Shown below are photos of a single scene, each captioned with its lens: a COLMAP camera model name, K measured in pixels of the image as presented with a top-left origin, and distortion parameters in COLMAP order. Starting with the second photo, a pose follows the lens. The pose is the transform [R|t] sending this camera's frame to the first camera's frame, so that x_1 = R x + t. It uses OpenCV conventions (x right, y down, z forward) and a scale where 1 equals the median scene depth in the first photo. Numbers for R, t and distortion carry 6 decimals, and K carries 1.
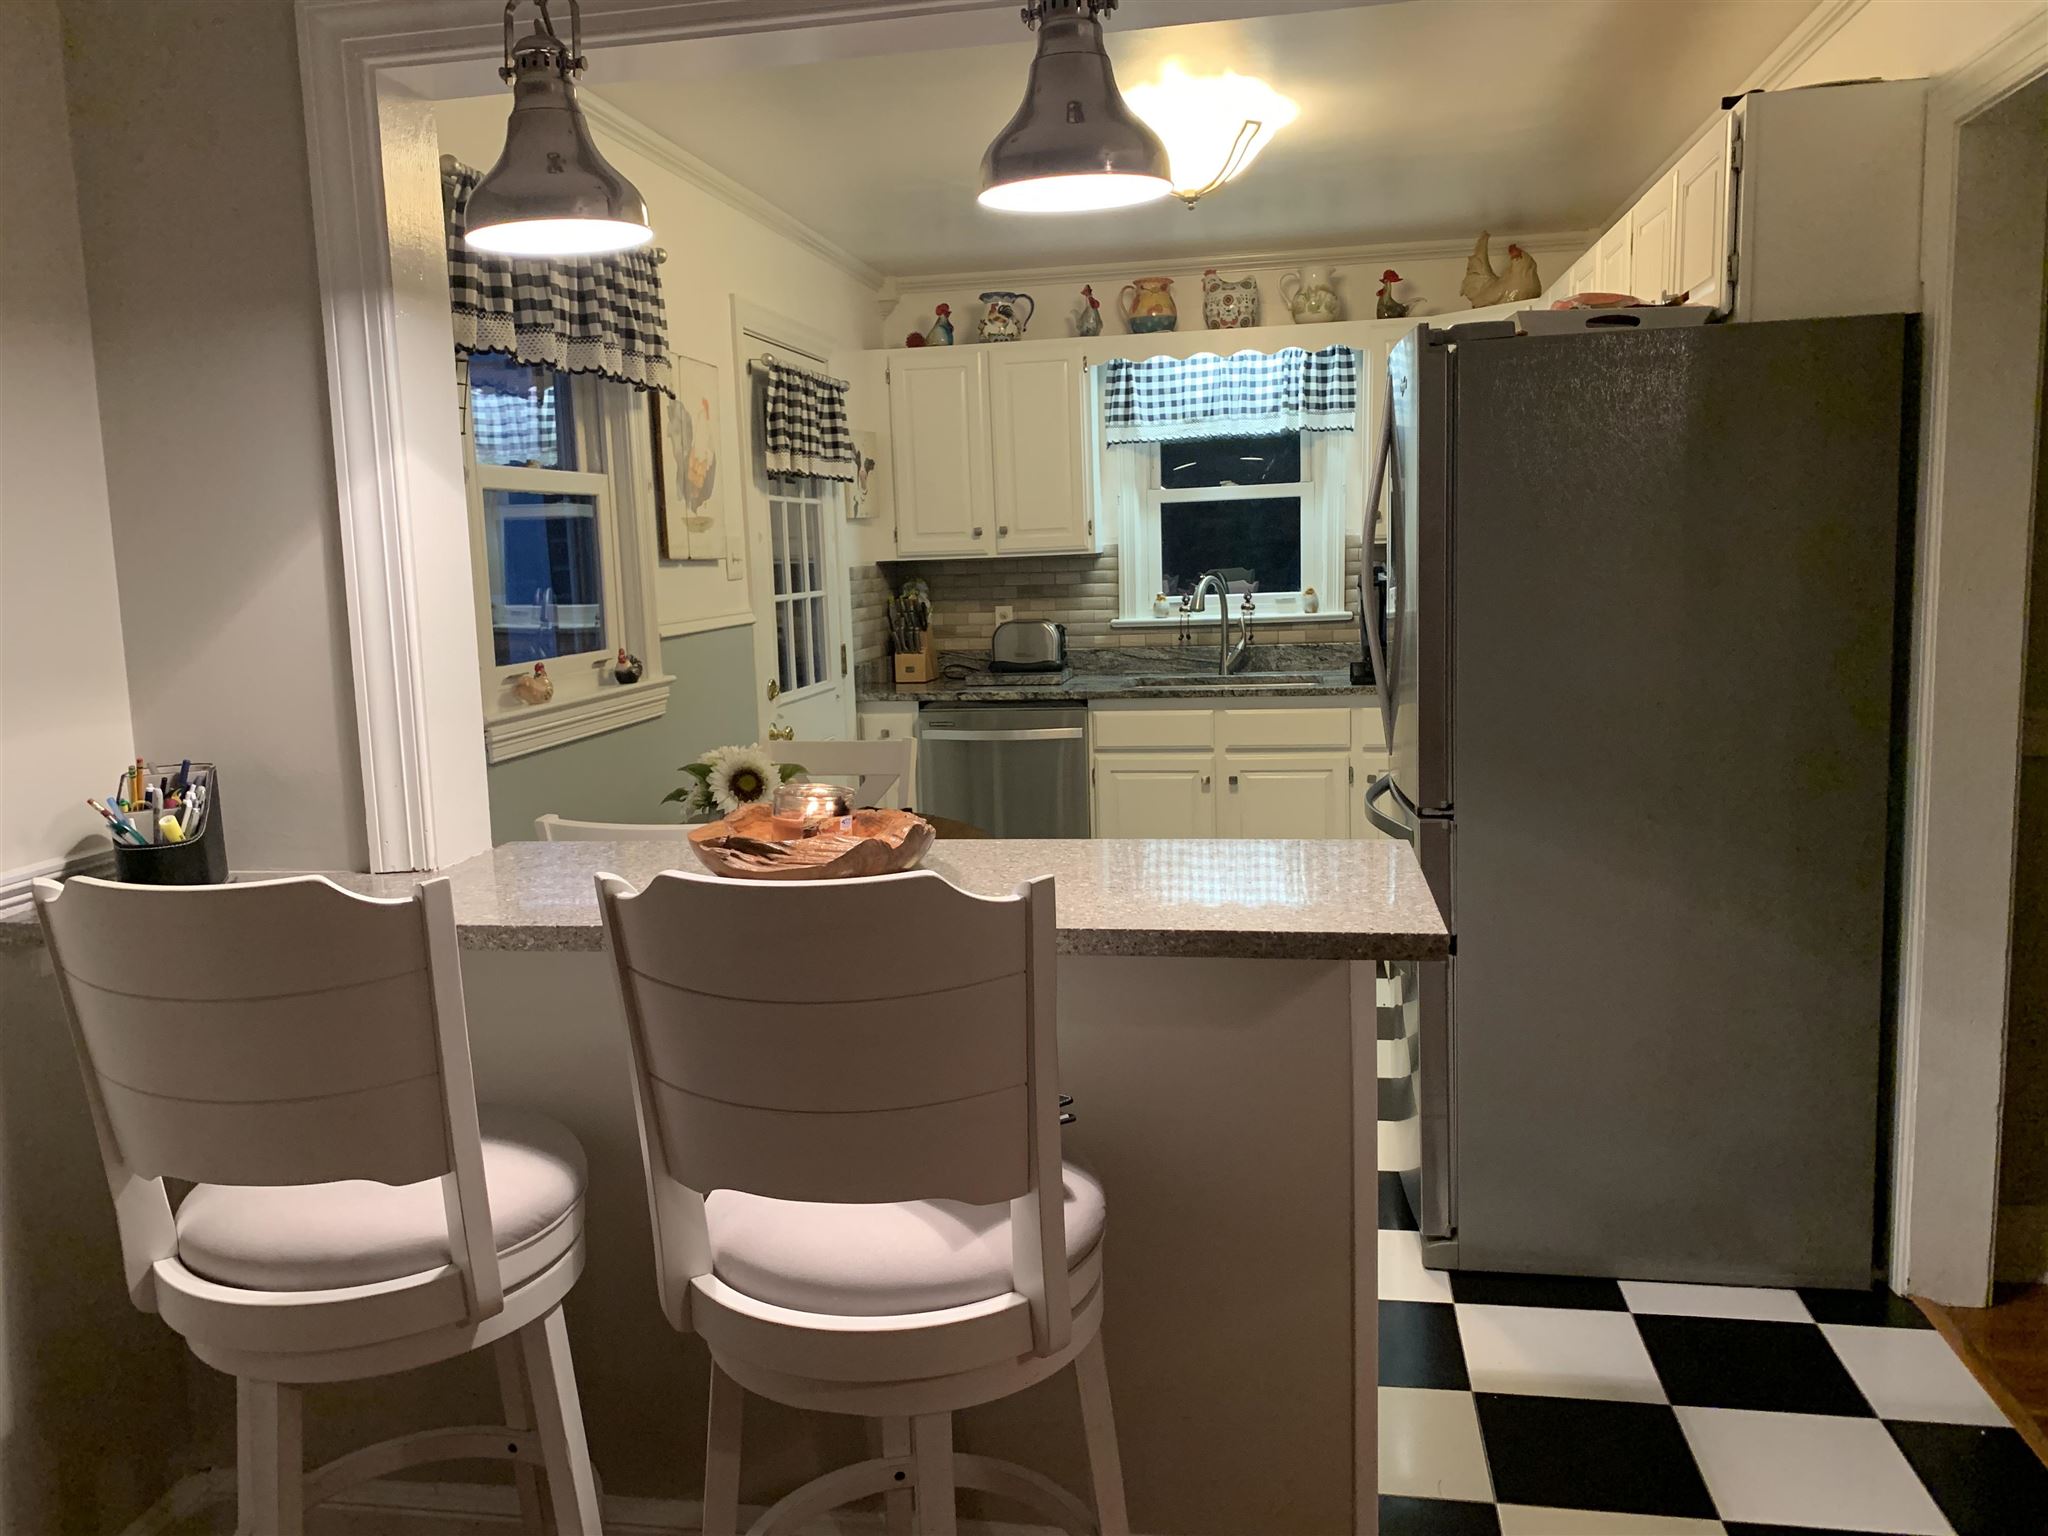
lens RADIAL K [[1585.8, 0, 1026.4], [0, 1585.8, 769.1], [0, 0, 1]] dist [0.046220, -0.020605]
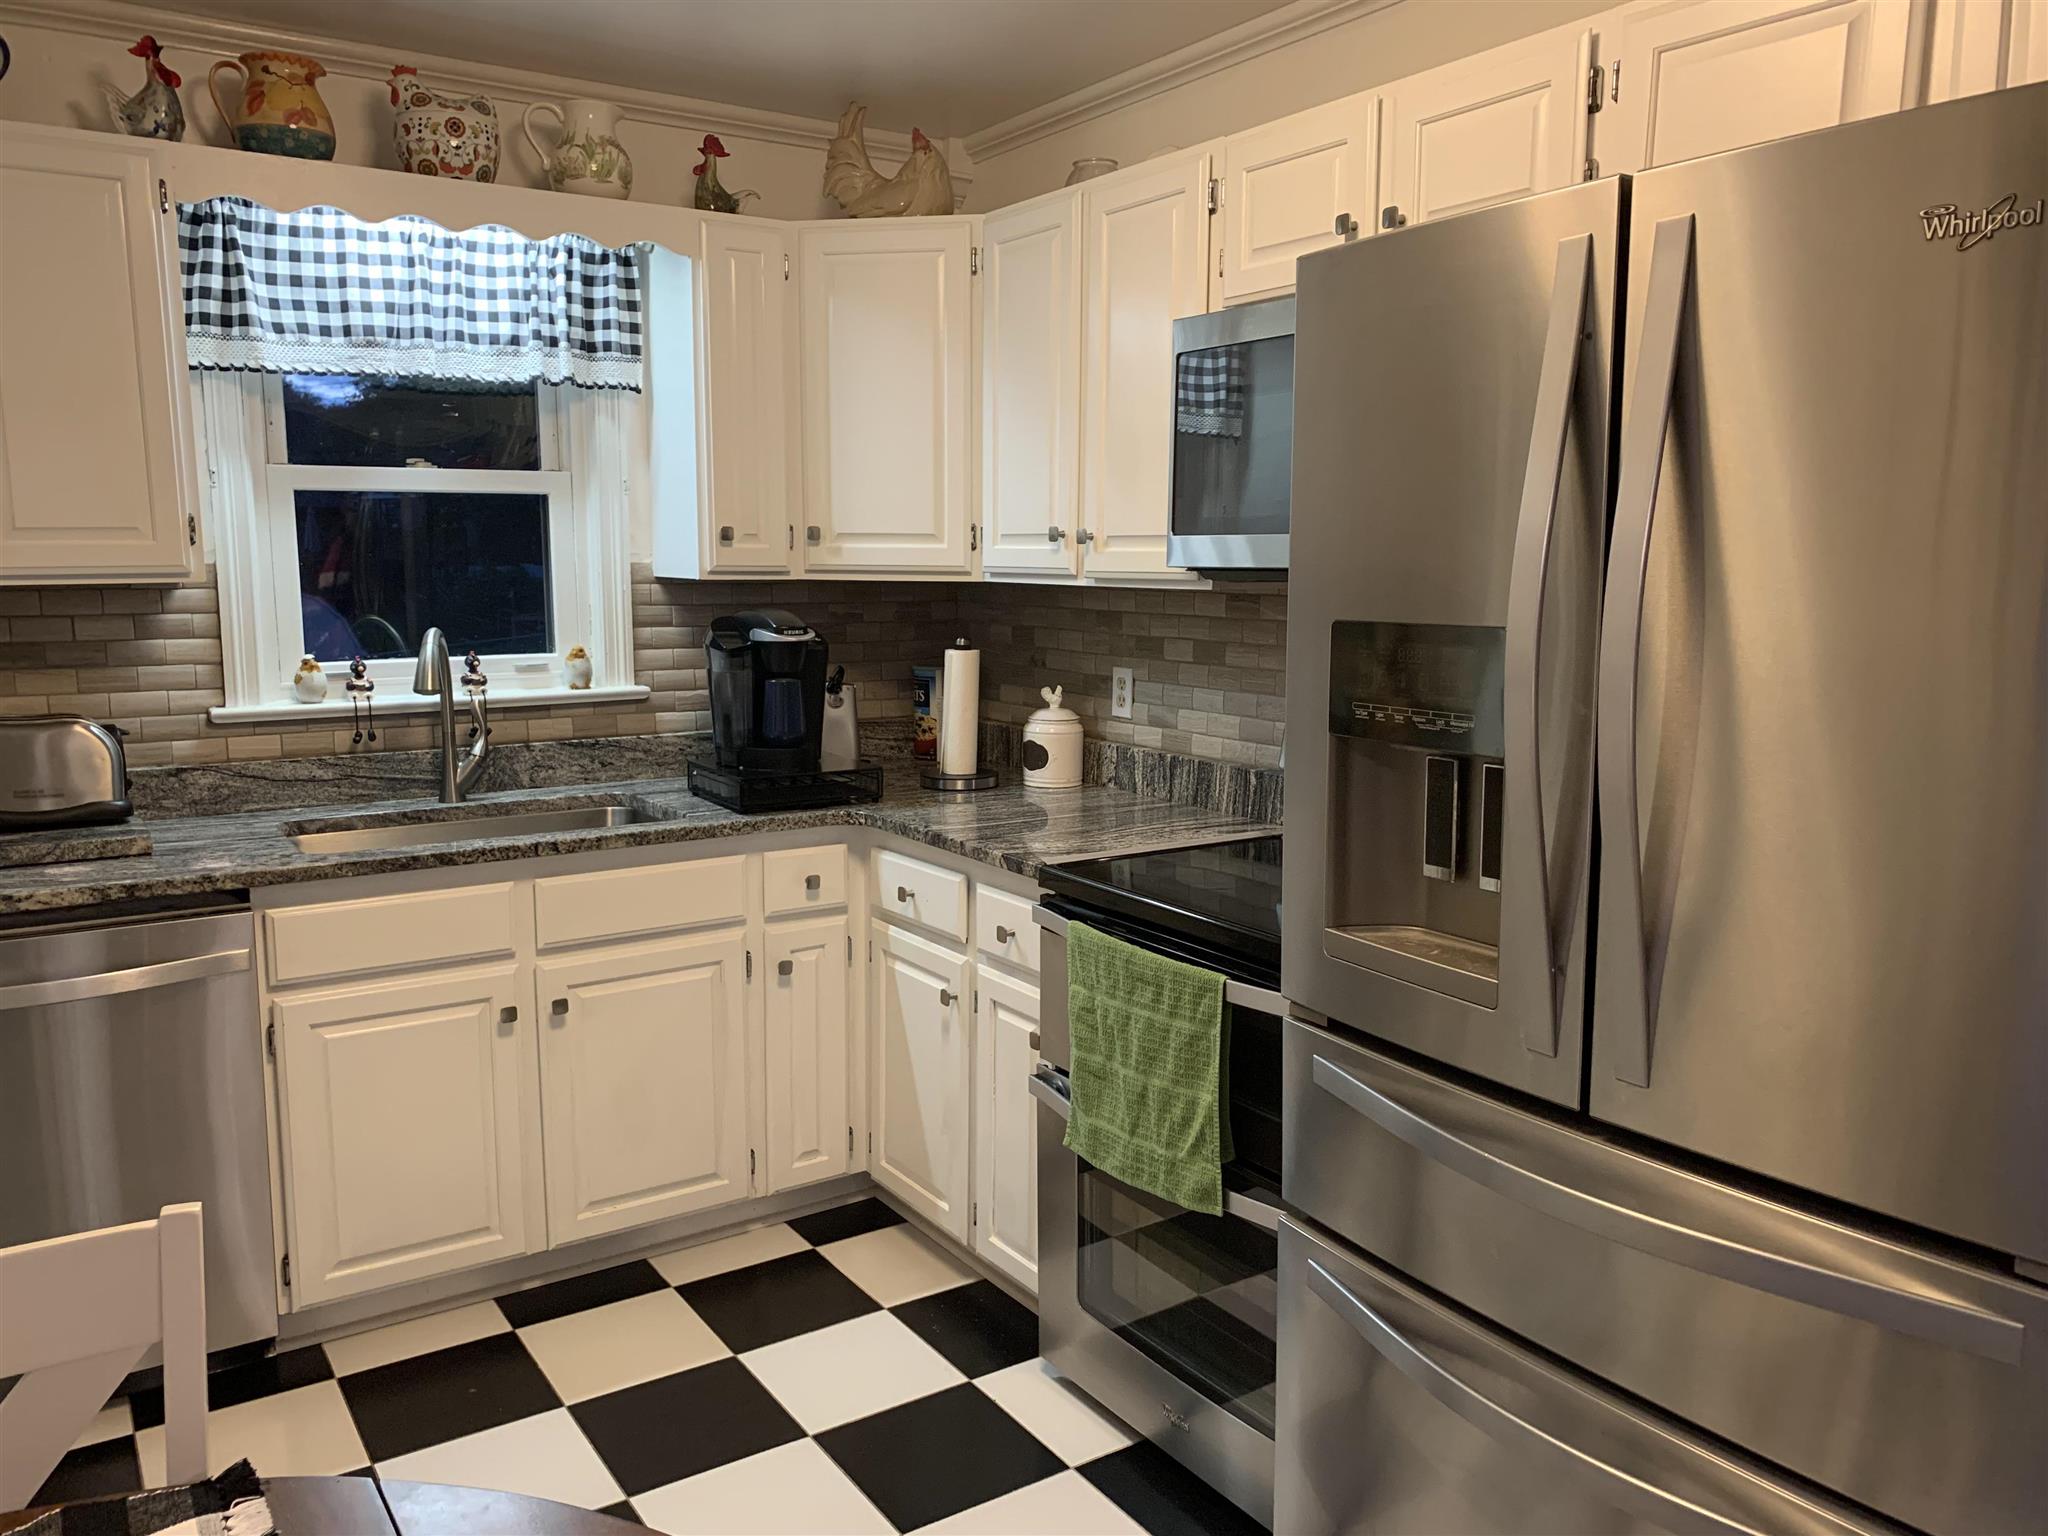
lens RADIAL K [[1585.8, 0, 1014.2], [0, 1585.8, 757.3], [0, 0, 1]] dist [0.046220, -0.020605]
pose [[0.737345, -0.053841, 0.673368, -0.108217], [0.070124, 0.997534, 0.002973, -0.063195], [-0.671867, 0.045027, 0.739302, 0.449412]]
